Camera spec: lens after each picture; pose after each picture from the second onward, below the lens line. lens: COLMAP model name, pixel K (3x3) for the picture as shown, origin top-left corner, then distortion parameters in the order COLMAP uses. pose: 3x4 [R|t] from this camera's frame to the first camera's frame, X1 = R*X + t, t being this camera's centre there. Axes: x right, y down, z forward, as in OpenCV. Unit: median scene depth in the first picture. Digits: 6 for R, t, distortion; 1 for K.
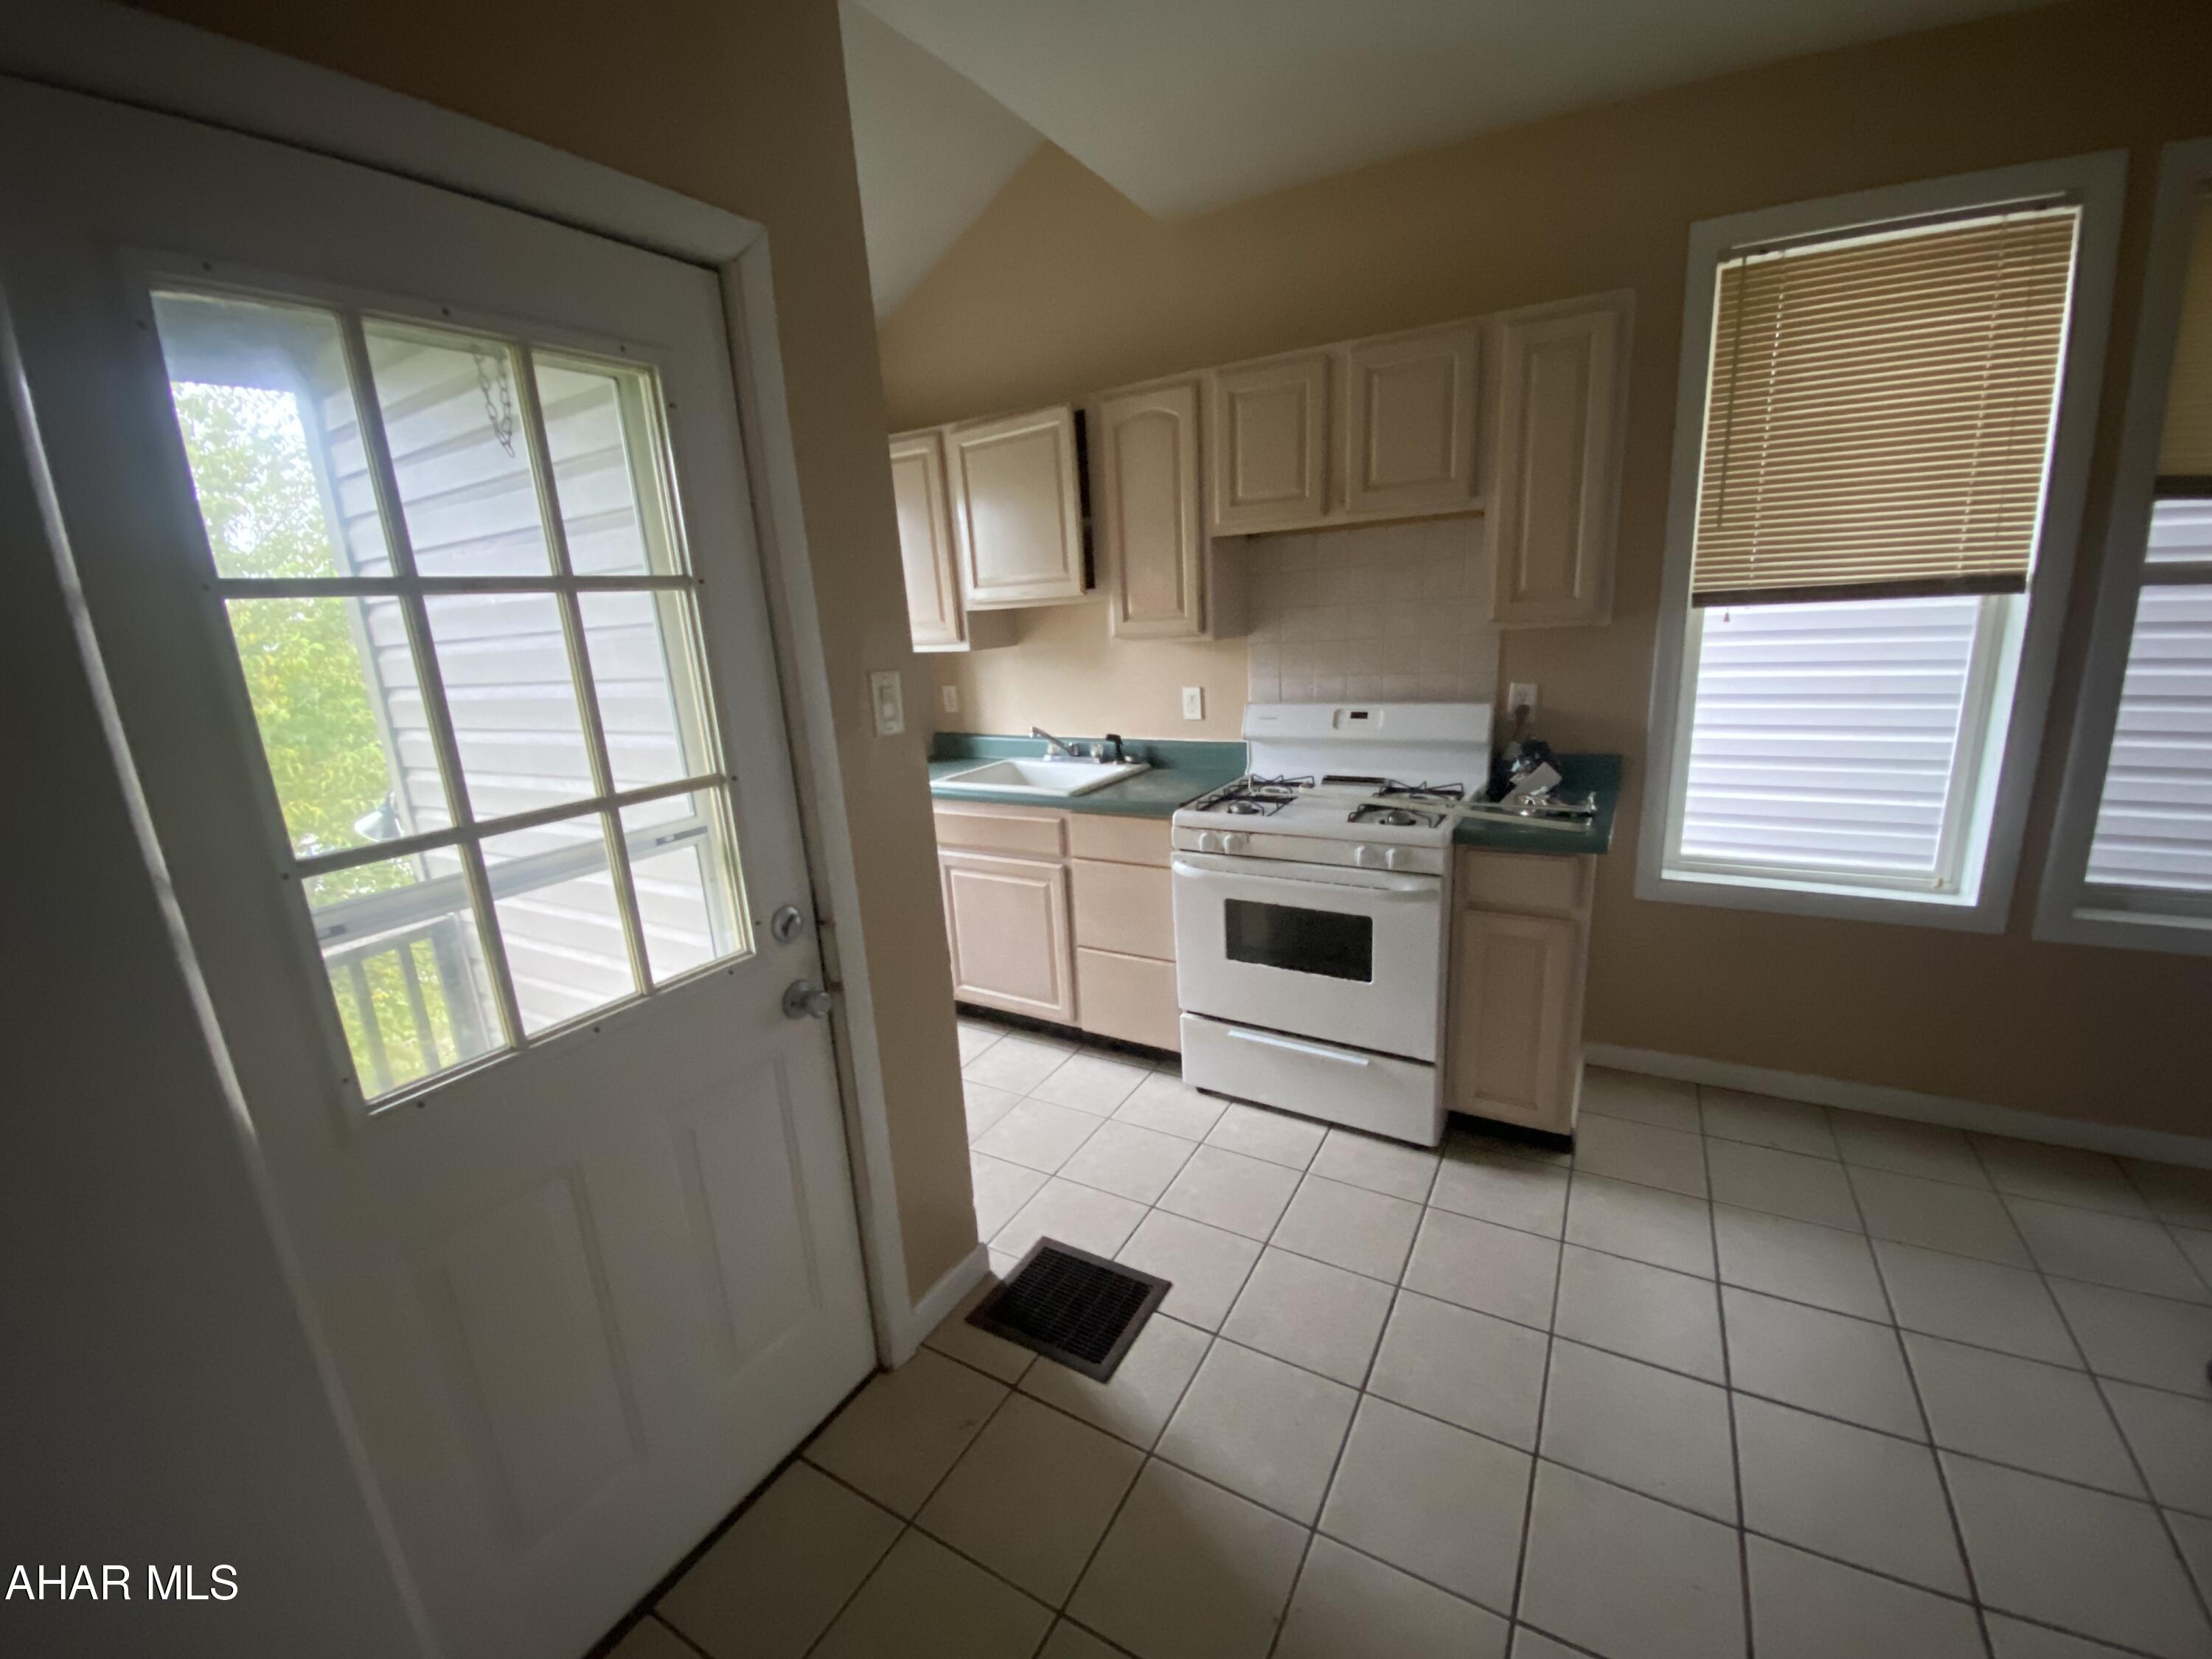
lens RADIAL K [[896.0, 0, 1106.0], [0, 896.0, 829.5], [0, 0, 1]] dist [0.035585, -0.027803]
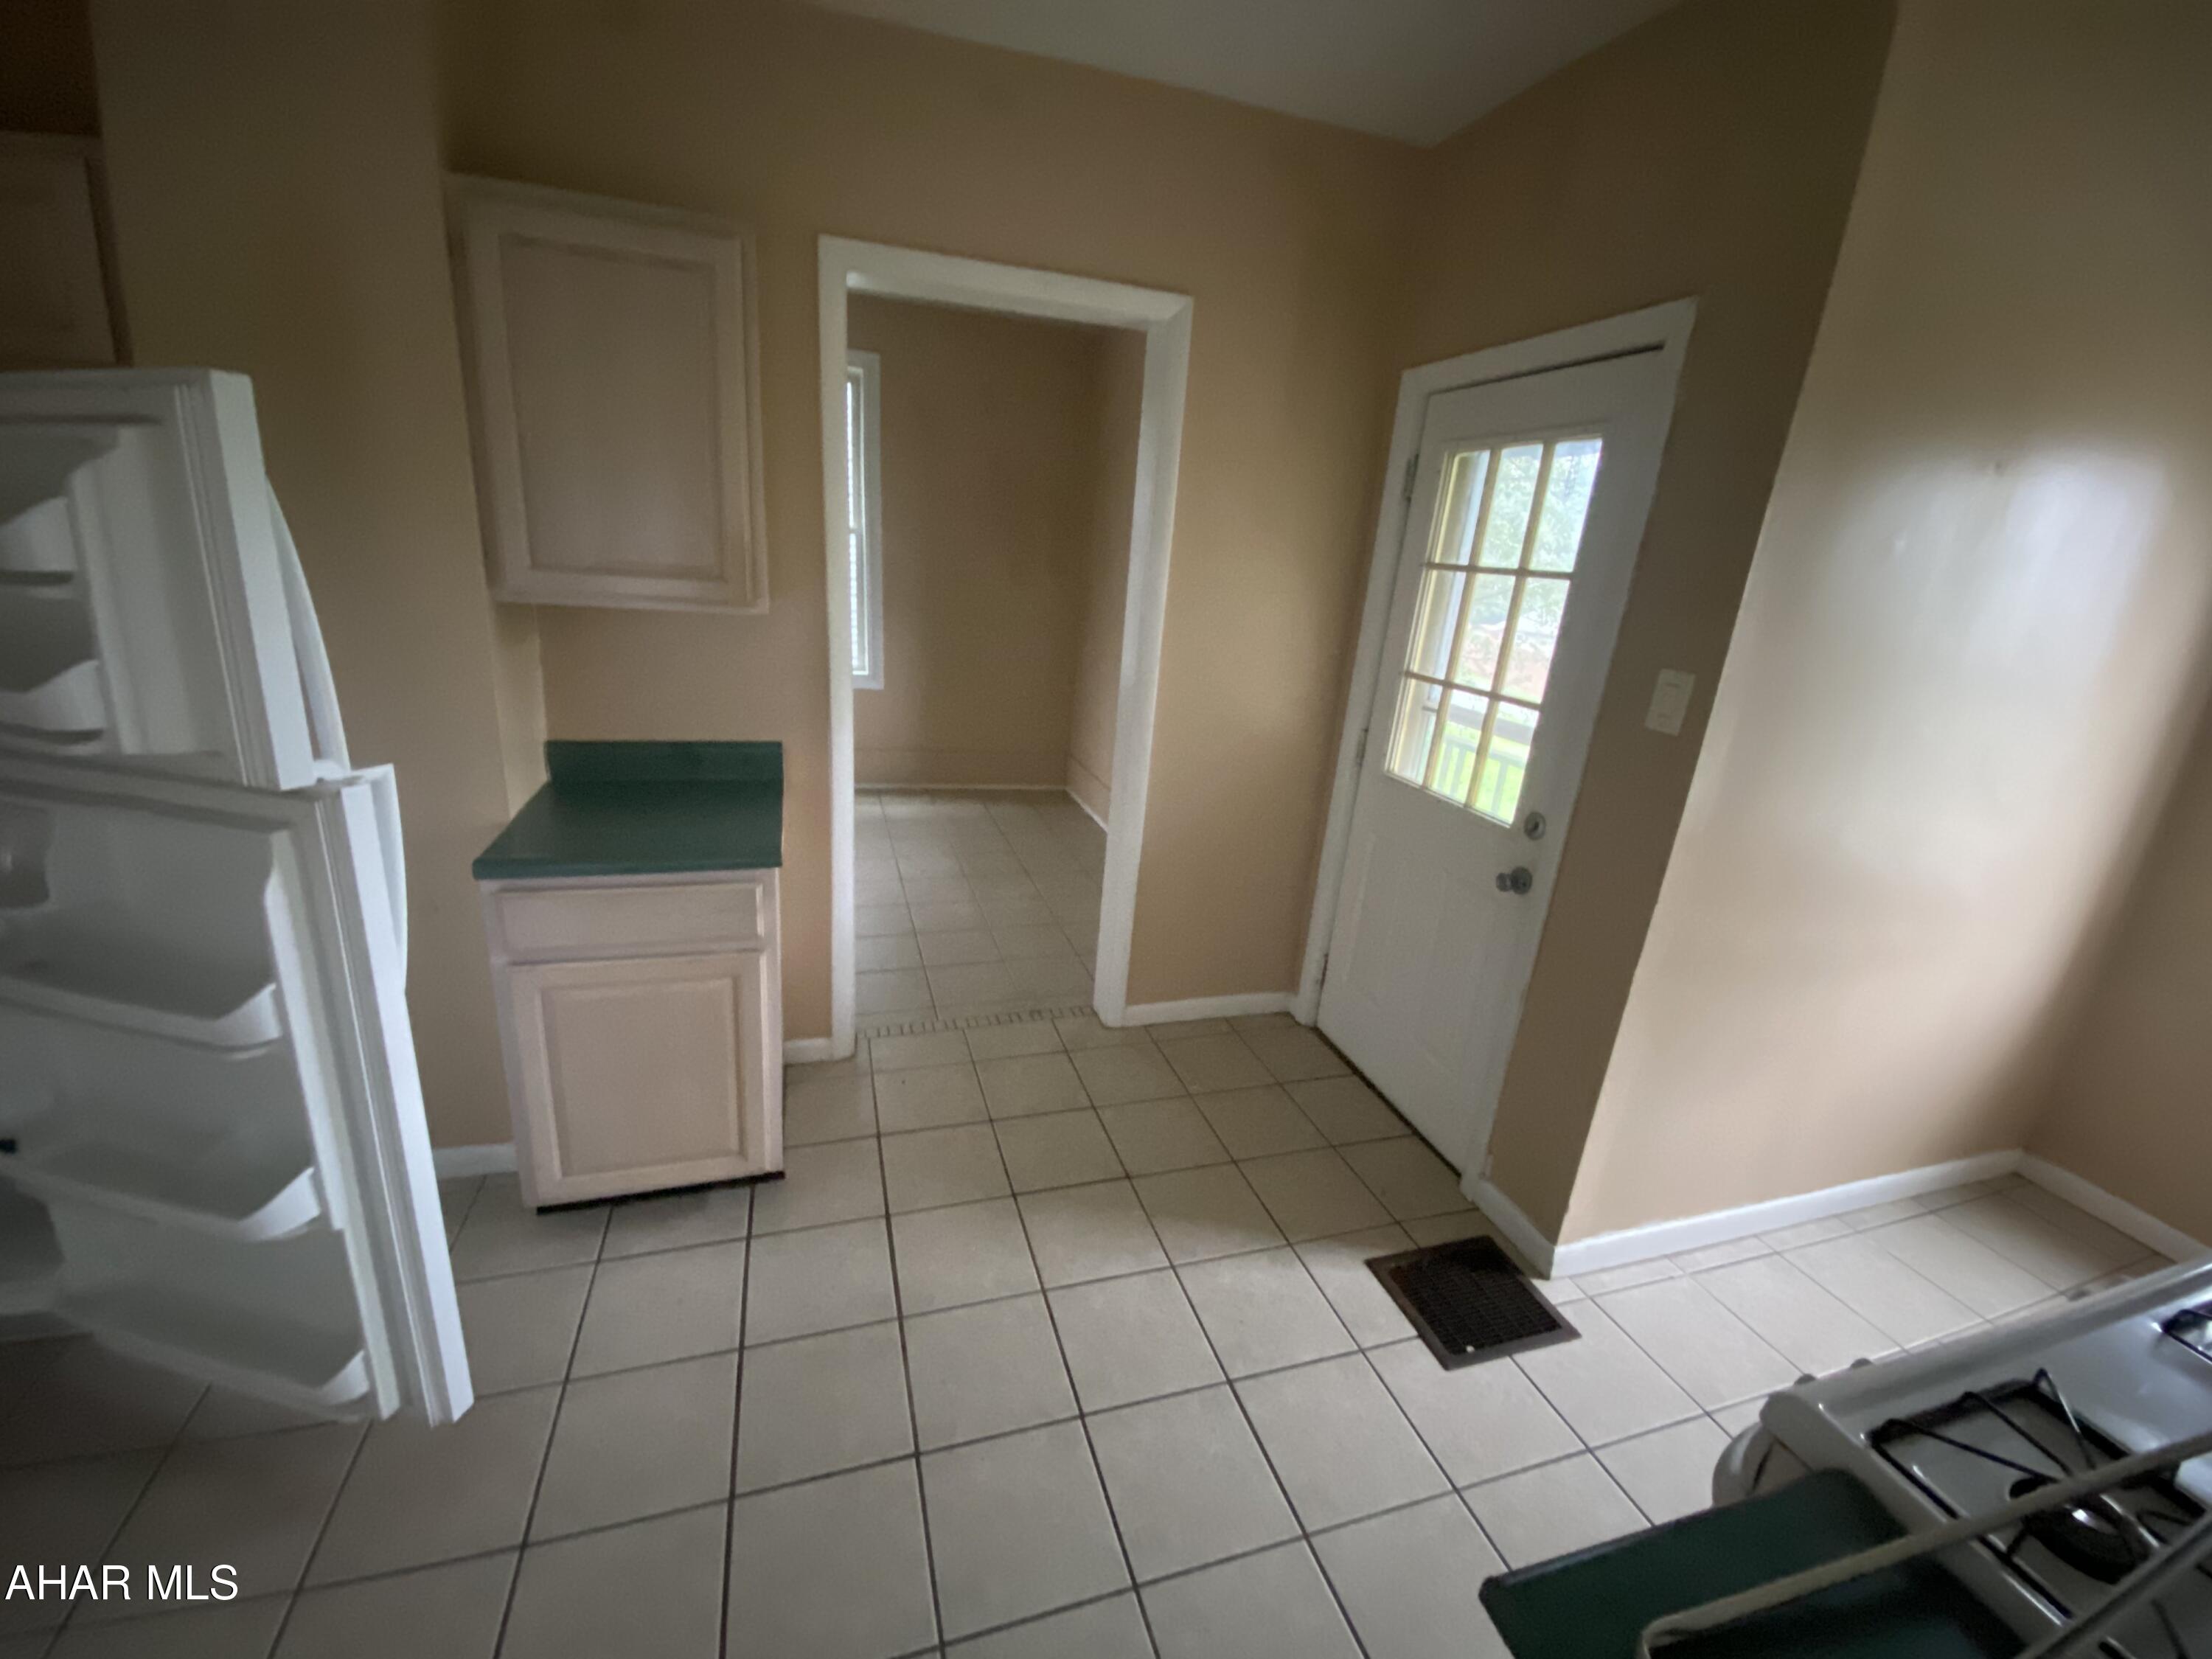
lens RADIAL K [[891.0, 0, 1102.5], [0, 891.0, 833.2], [0, 0, 1]] dist [0.033568, -0.035413]
pose [[-0.666336, 0.230169, -0.709238, 1.052677], [-0.223558, 0.845741, 0.484503, -0.398704], [0.711350, 0.481398, -0.512092, 1.223335]]
